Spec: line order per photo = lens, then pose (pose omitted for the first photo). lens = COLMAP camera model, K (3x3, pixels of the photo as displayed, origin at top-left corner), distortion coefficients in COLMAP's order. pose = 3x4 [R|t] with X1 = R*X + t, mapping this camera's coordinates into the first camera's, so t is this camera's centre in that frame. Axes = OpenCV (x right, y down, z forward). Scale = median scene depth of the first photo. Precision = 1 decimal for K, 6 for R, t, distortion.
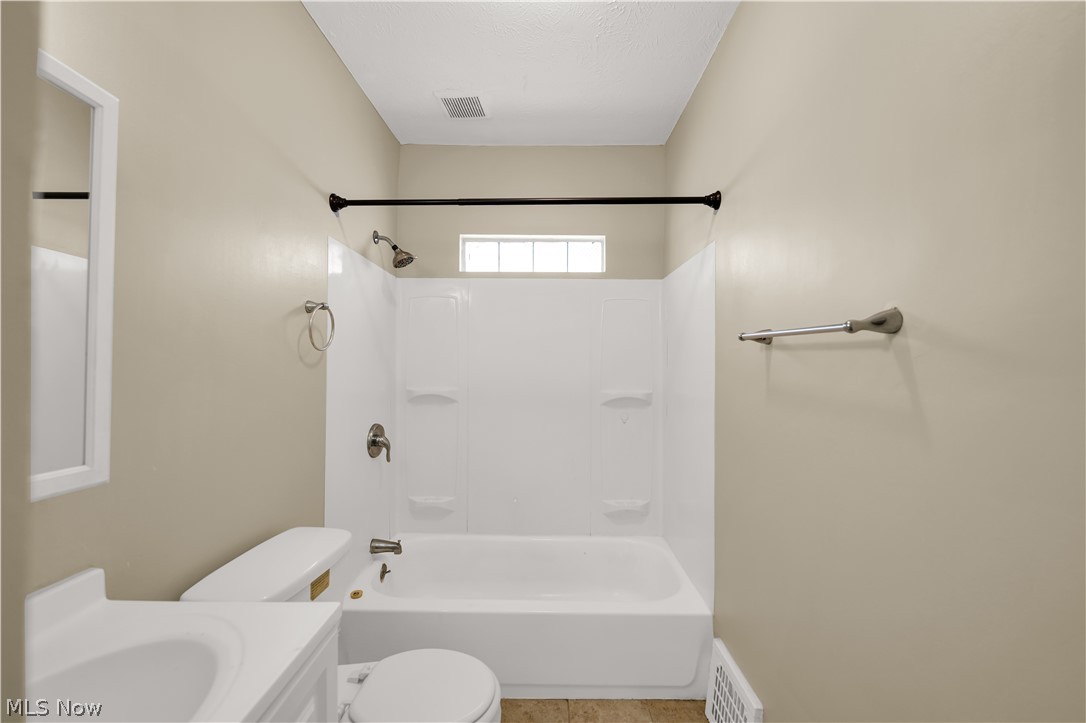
lens RADIAL K [[438.3, 0, 537.7], [0, 438.3, 361.1], [0, 0, 1]] dist [-0.003543, -0.000186]
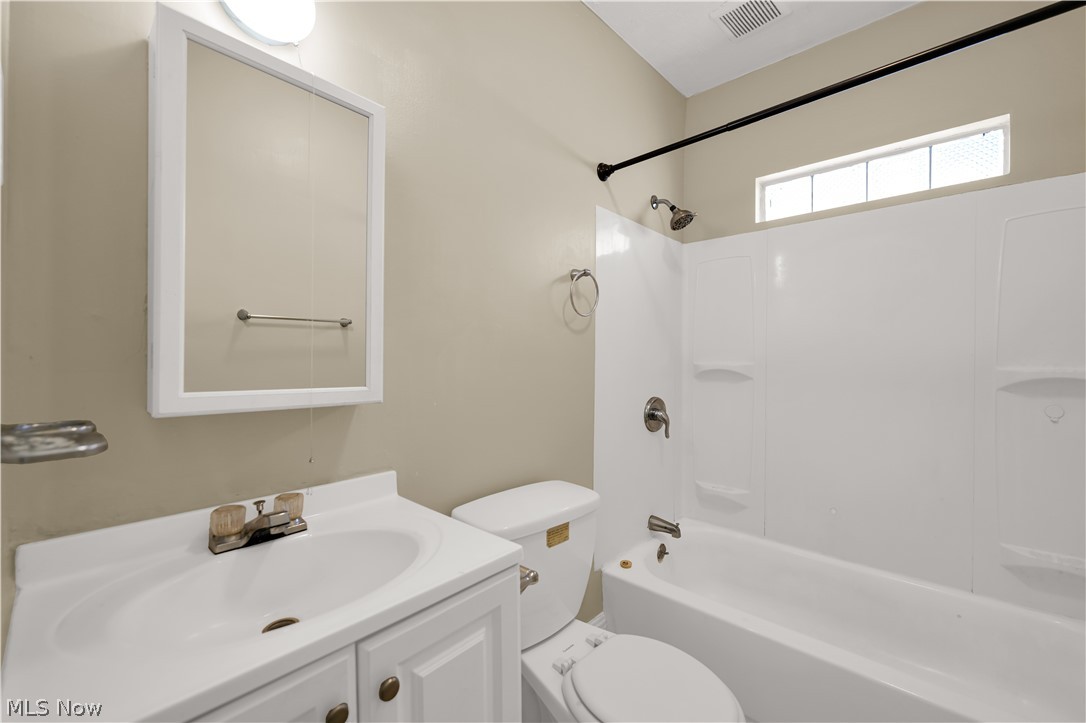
lens RADIAL K [[438.3, 0, 541.7], [0, 438.3, 363.0], [0, 0, 1]] dist [-0.003543, -0.000186]
pose [[0.742421, 0.002565, -0.669929, 0.090372], [0.010891, 0.999814, 0.015897, 0.050998], [0.669845, -0.019098, 0.742255, 0.122798]]
